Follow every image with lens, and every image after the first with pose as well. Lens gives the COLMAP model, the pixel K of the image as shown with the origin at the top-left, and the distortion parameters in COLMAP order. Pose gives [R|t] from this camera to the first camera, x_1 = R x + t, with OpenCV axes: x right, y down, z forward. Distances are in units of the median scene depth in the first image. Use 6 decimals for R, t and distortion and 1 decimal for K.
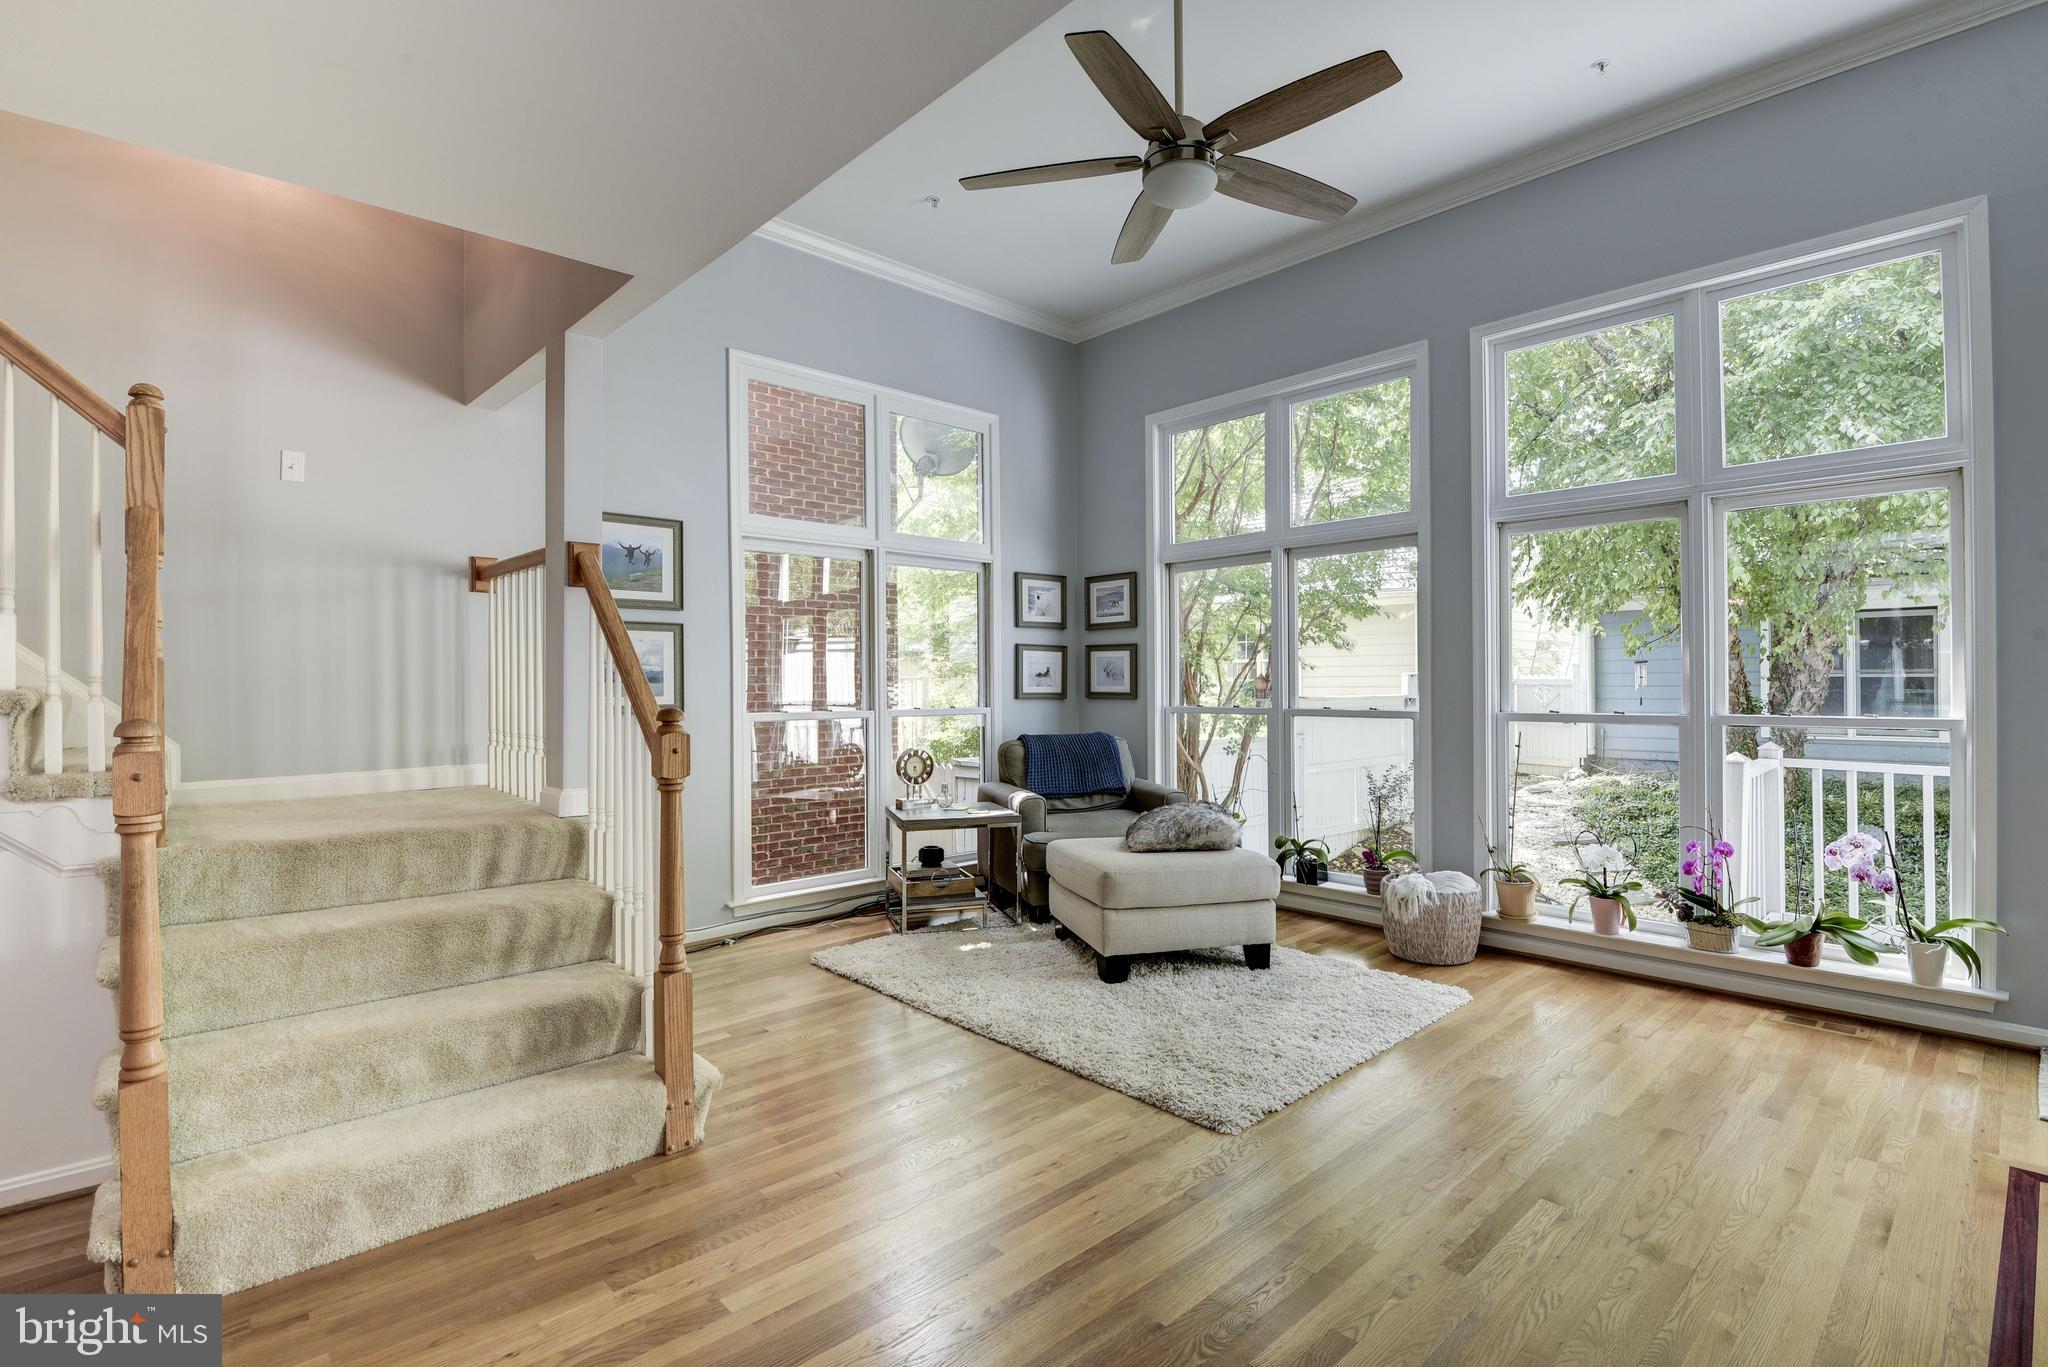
lens RADIAL K [[964.5, 0, 1037.7], [0, 964.5, 682.5], [0, 0, 1]] dist [0.001811, -0.014782]
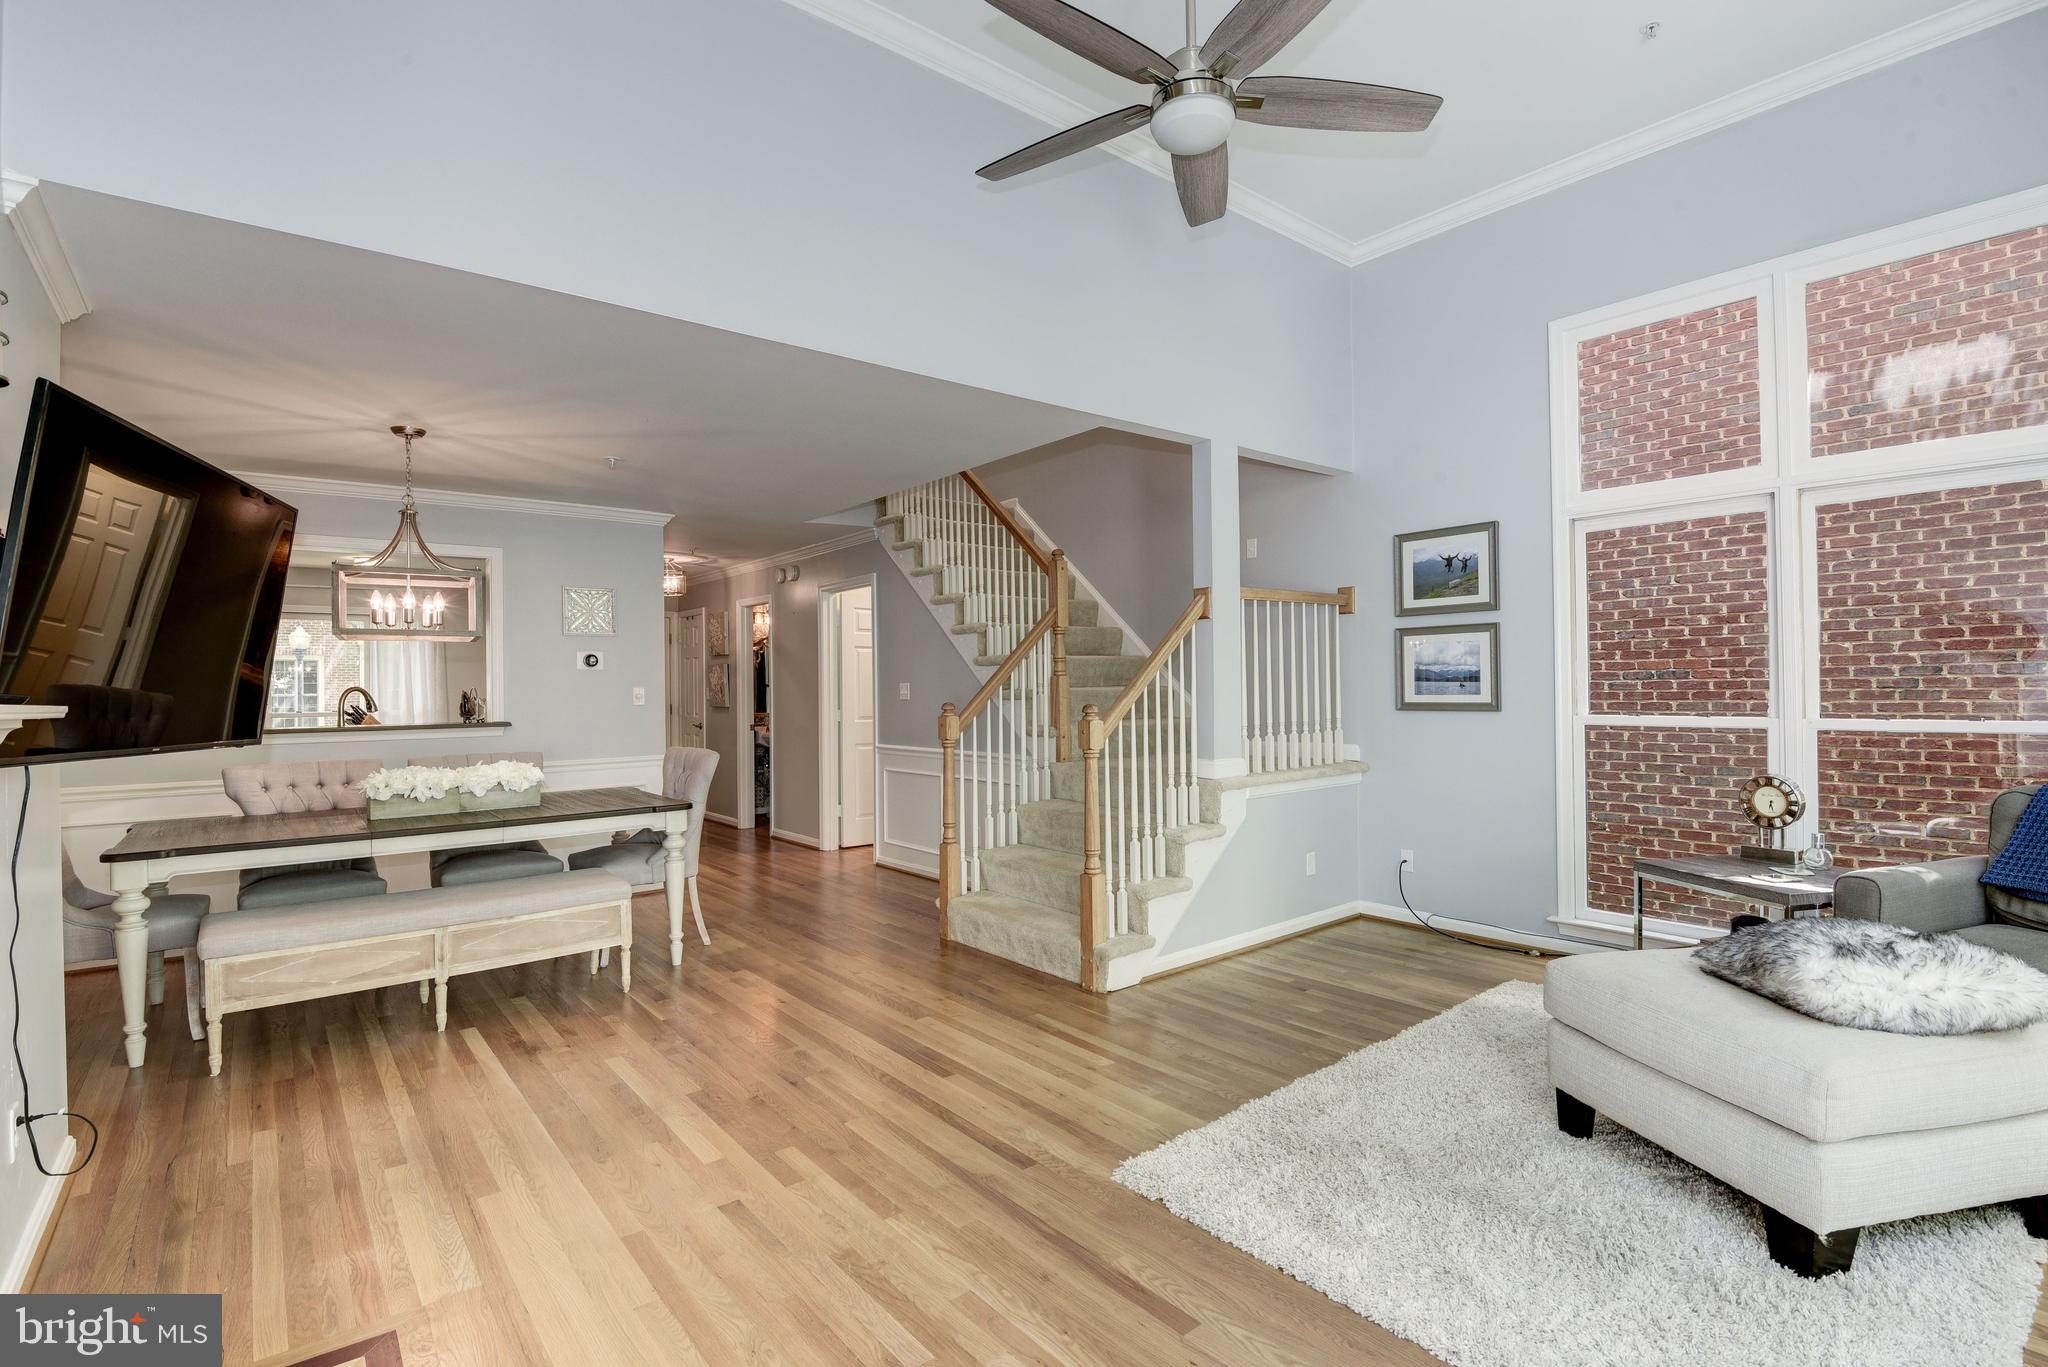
lens RADIAL K [[964.5, 0, 1037.7], [0, 964.5, 682.5], [0, 0, 1]] dist [0.001811, -0.014782]
pose [[-0.070573, 0.005217, -0.997493, 0.793965], [0.012426, 0.999913, 0.004351, -0.011034], [0.997429, -0.012088, -0.070632, 0.698908]]
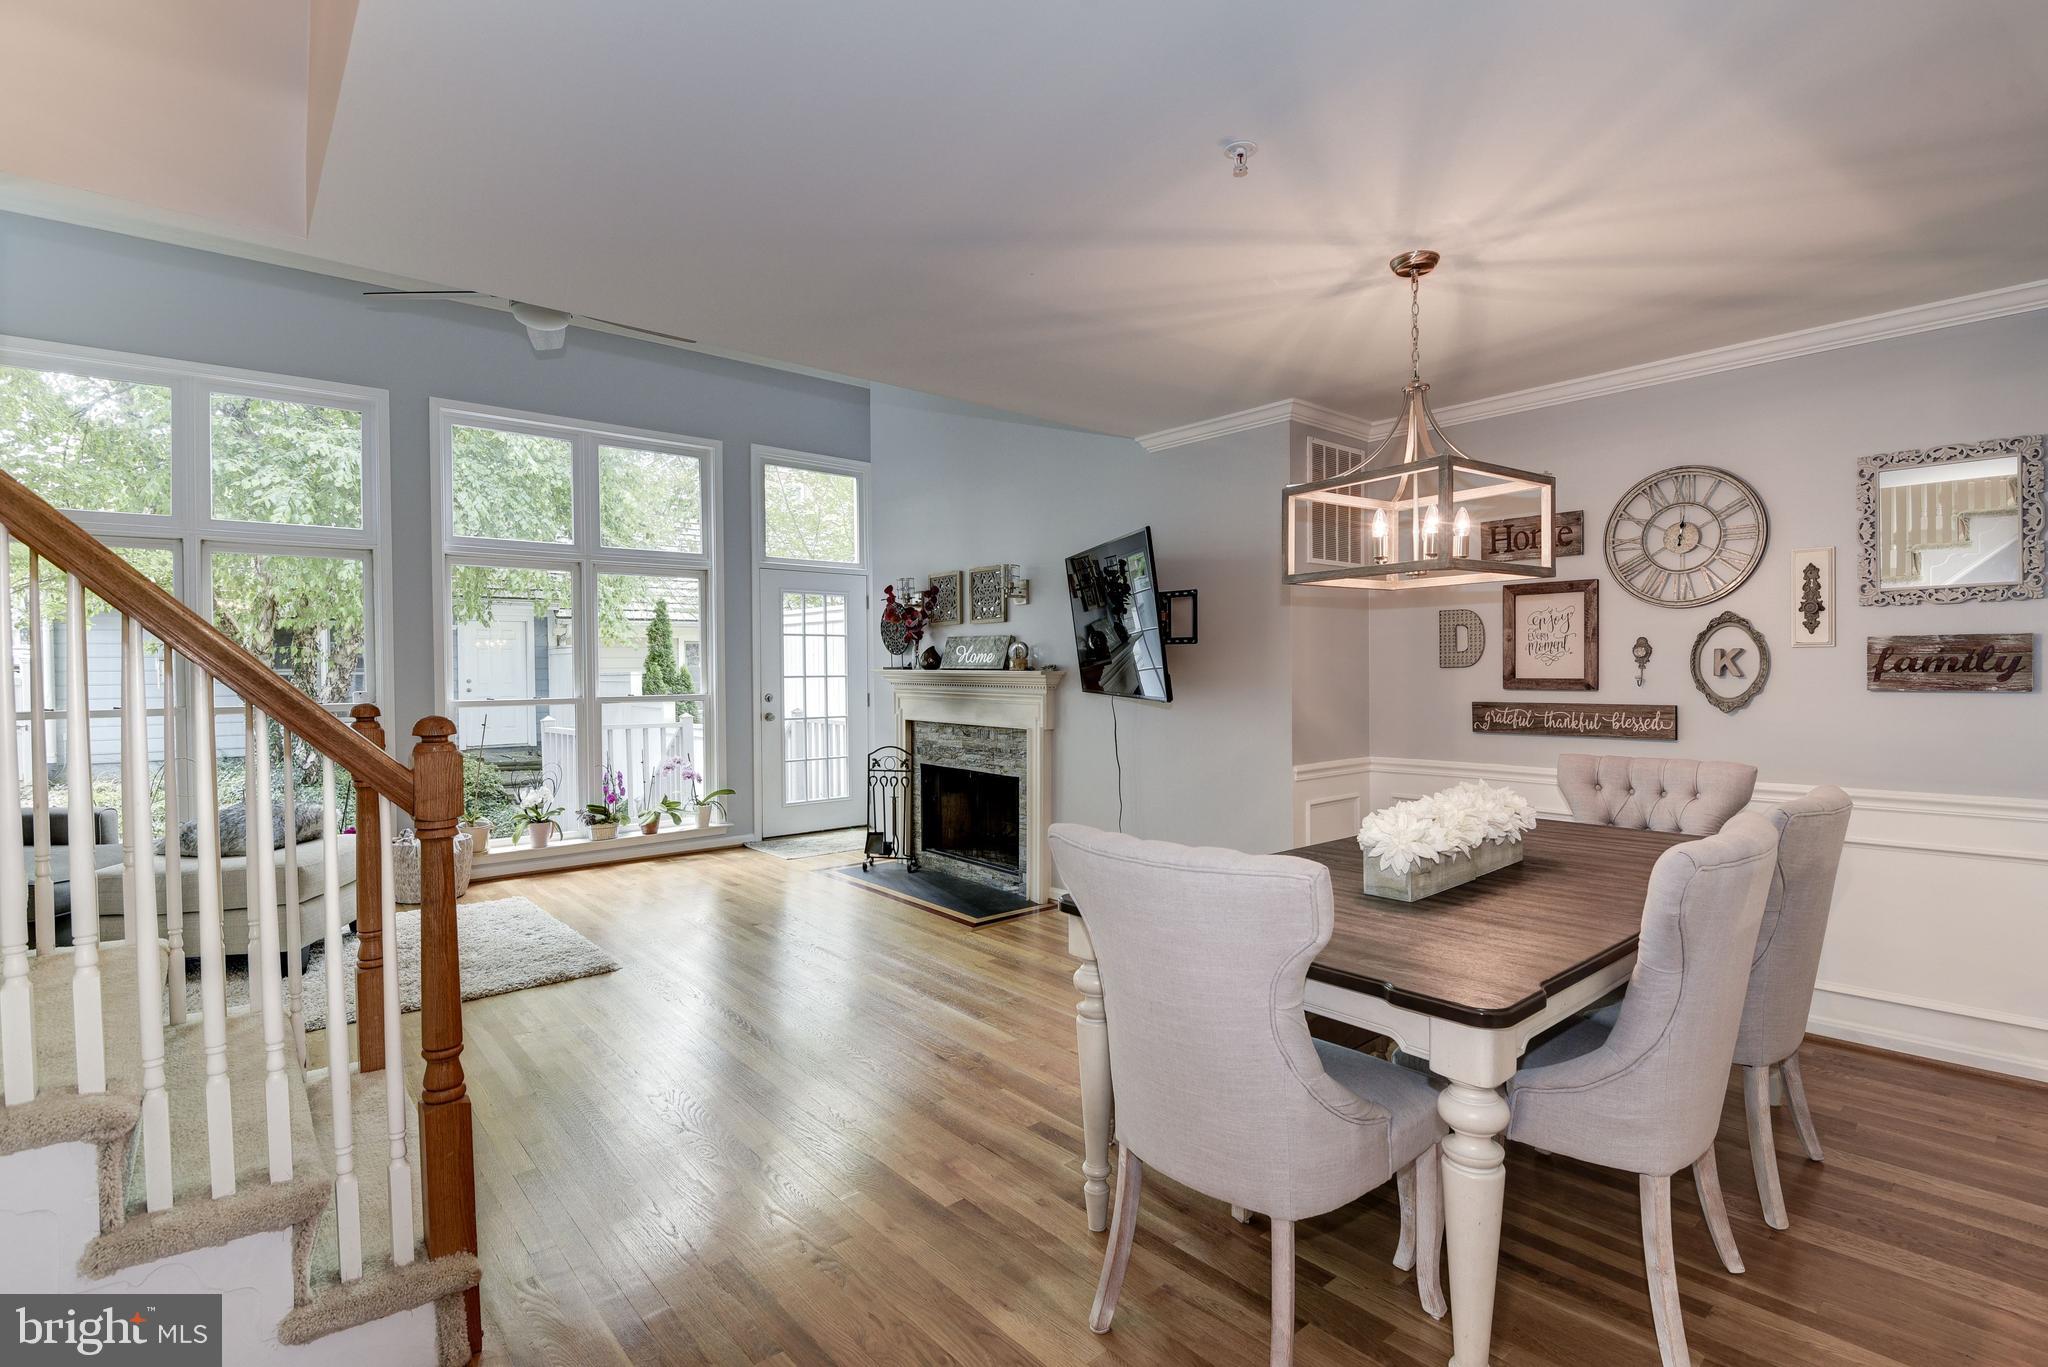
lens RADIAL K [[964.5, 0, 1037.7], [0, 964.5, 682.5], [0, 0, 1]] dist [0.001811, -0.014782]
pose [[0.040817, -0.008573, 0.999130, -0.924204], [0.007889, 0.999935, 0.008257, 0.001831], [-0.999135, 0.007545, 0.040882, 0.185564]]
